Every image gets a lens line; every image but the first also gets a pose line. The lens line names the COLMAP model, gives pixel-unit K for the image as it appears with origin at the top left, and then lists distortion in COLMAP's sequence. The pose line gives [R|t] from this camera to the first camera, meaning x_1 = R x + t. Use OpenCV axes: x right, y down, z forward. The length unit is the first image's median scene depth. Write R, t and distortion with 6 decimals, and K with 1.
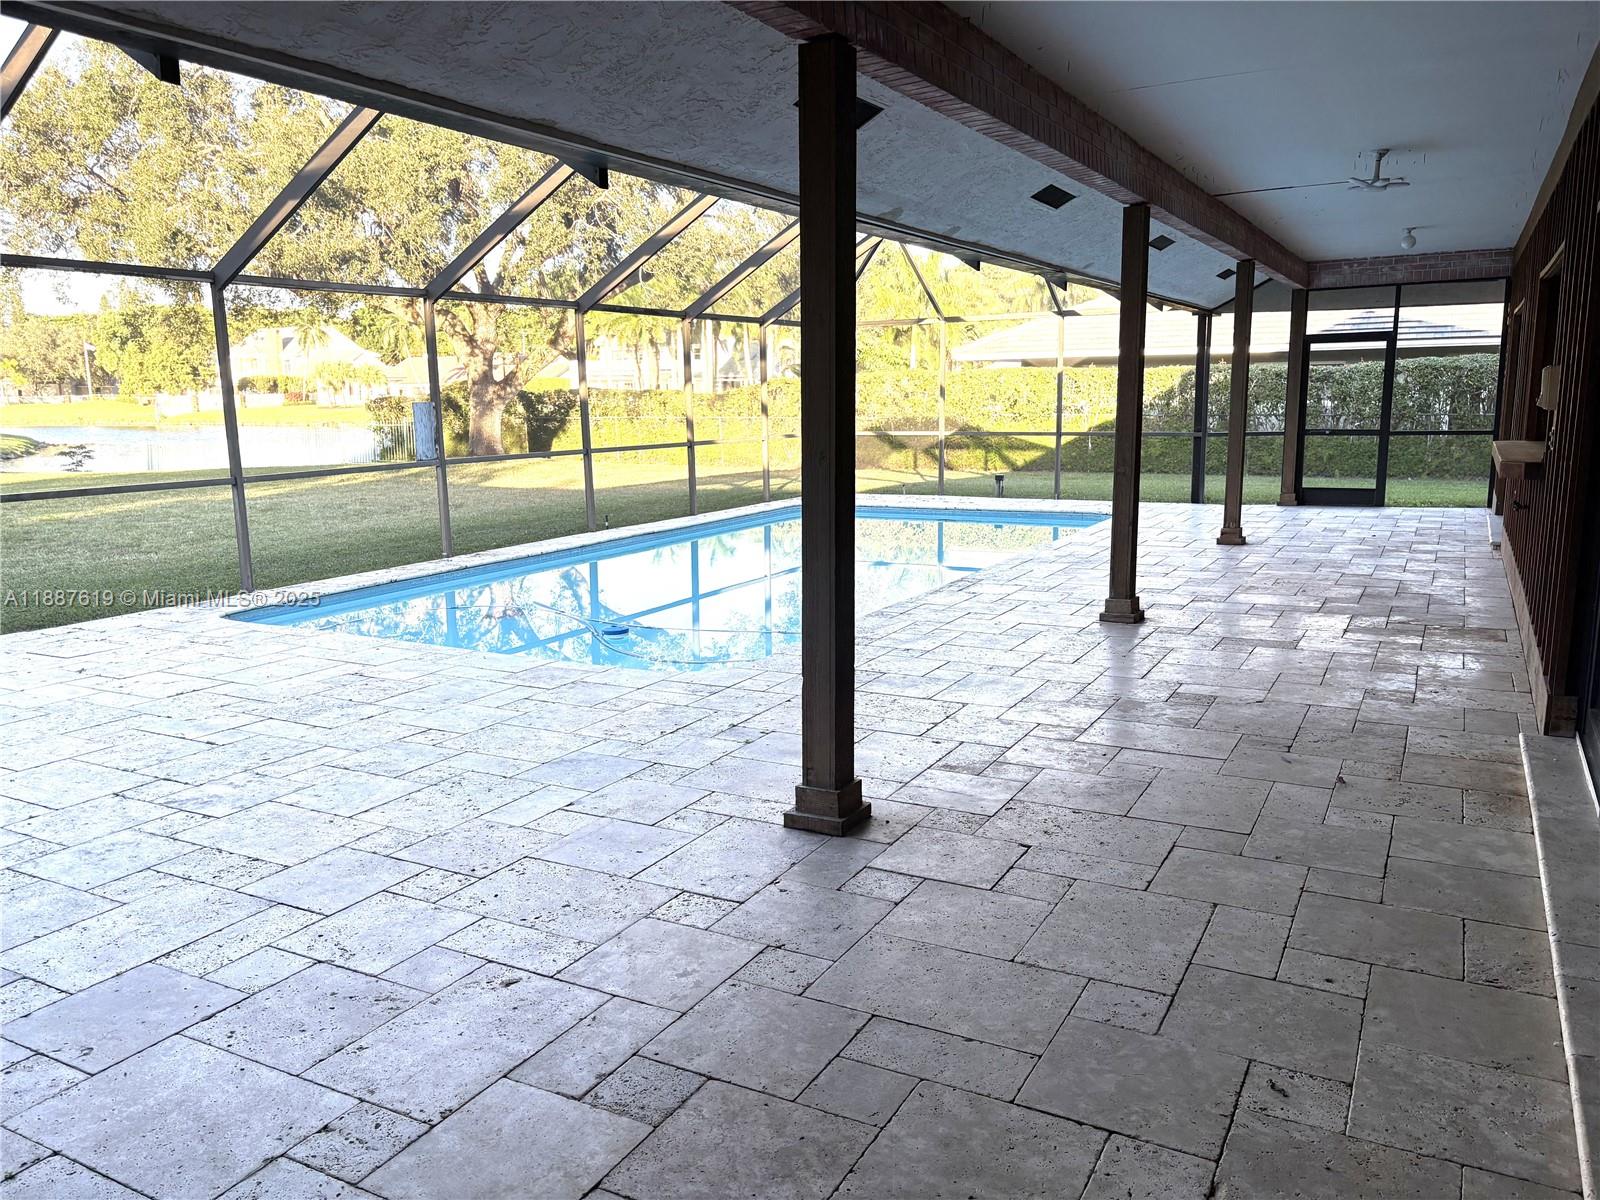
lens RADIAL K [[1210.2, 0, 797.6], [0, 1210.2, 603.6], [0, 0, 1]] dist [0.002467, -0.001342]
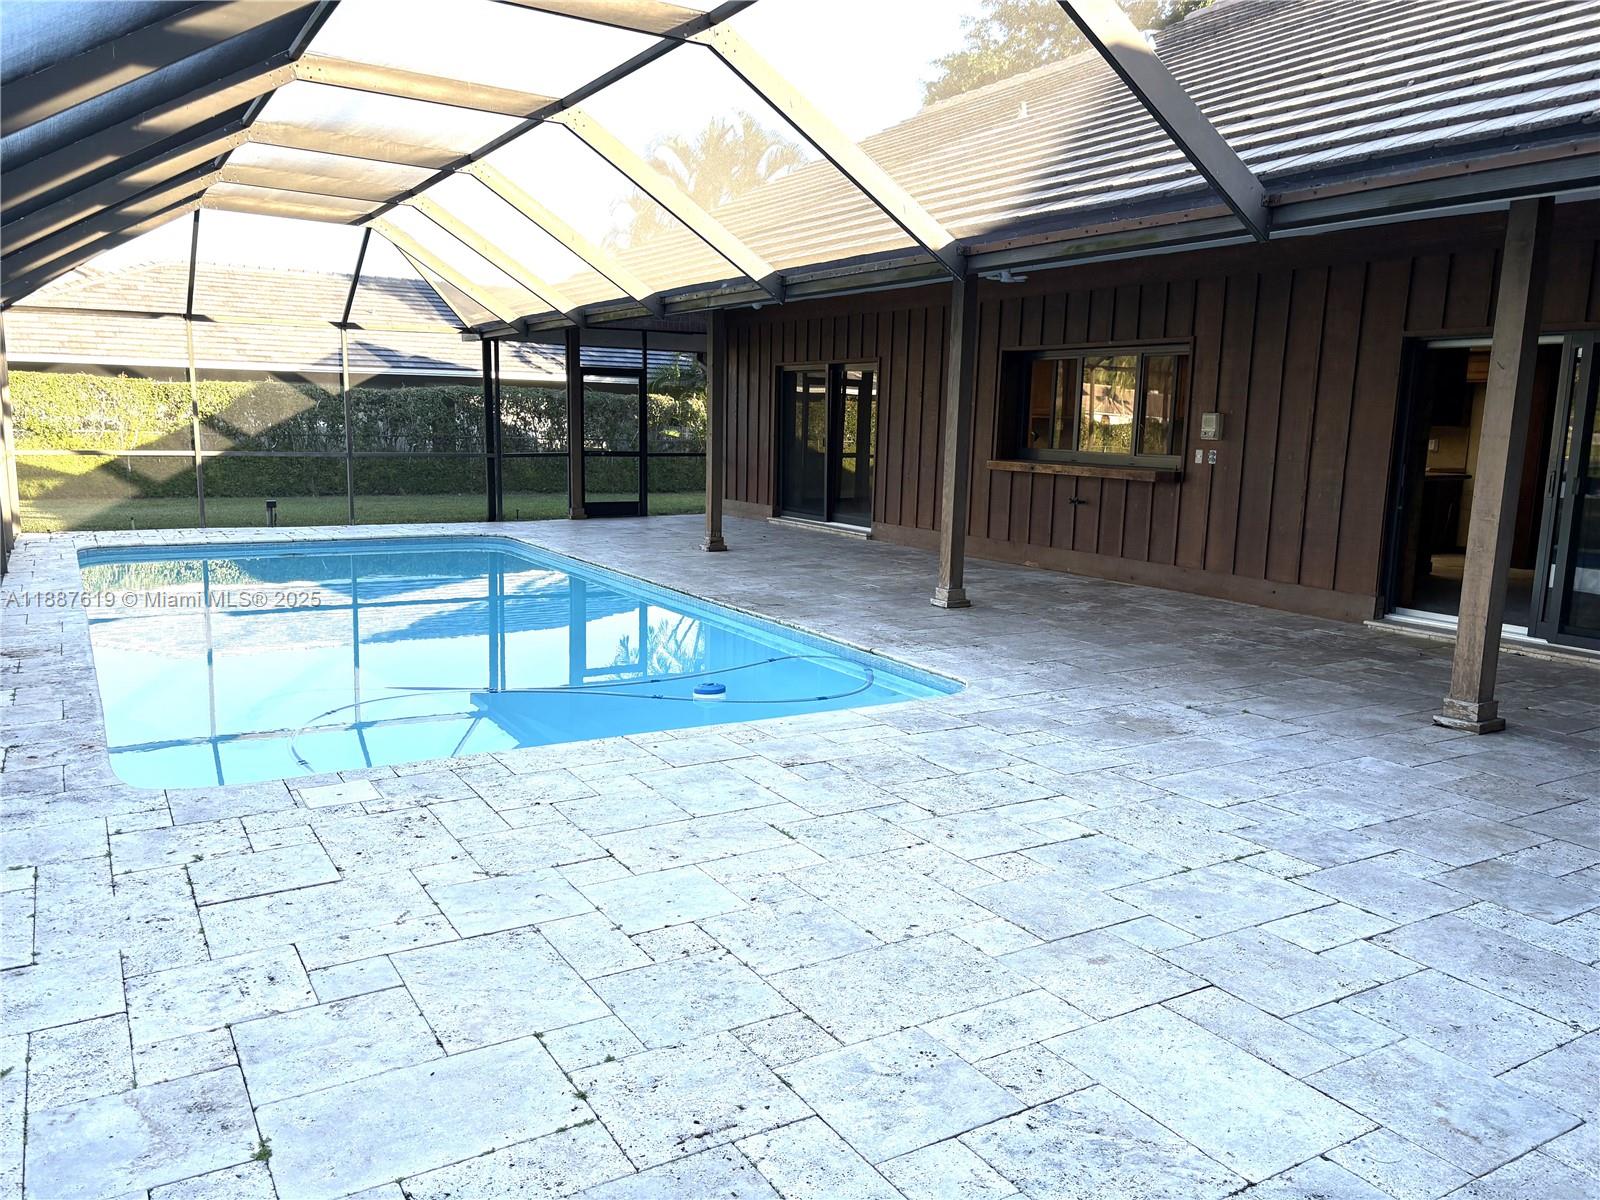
lens RADIAL K [[1210.2, 0, 796.2], [0, 1210.2, 603.3], [0, 0, 1]] dist [0.002467, -0.001342]
pose [[0.508258, -0.103244, 0.854994, -0.467314], [0.117632, 0.991806, 0.049837, -0.038054], [-0.853133, 0.075245, 0.516238, 0.271881]]
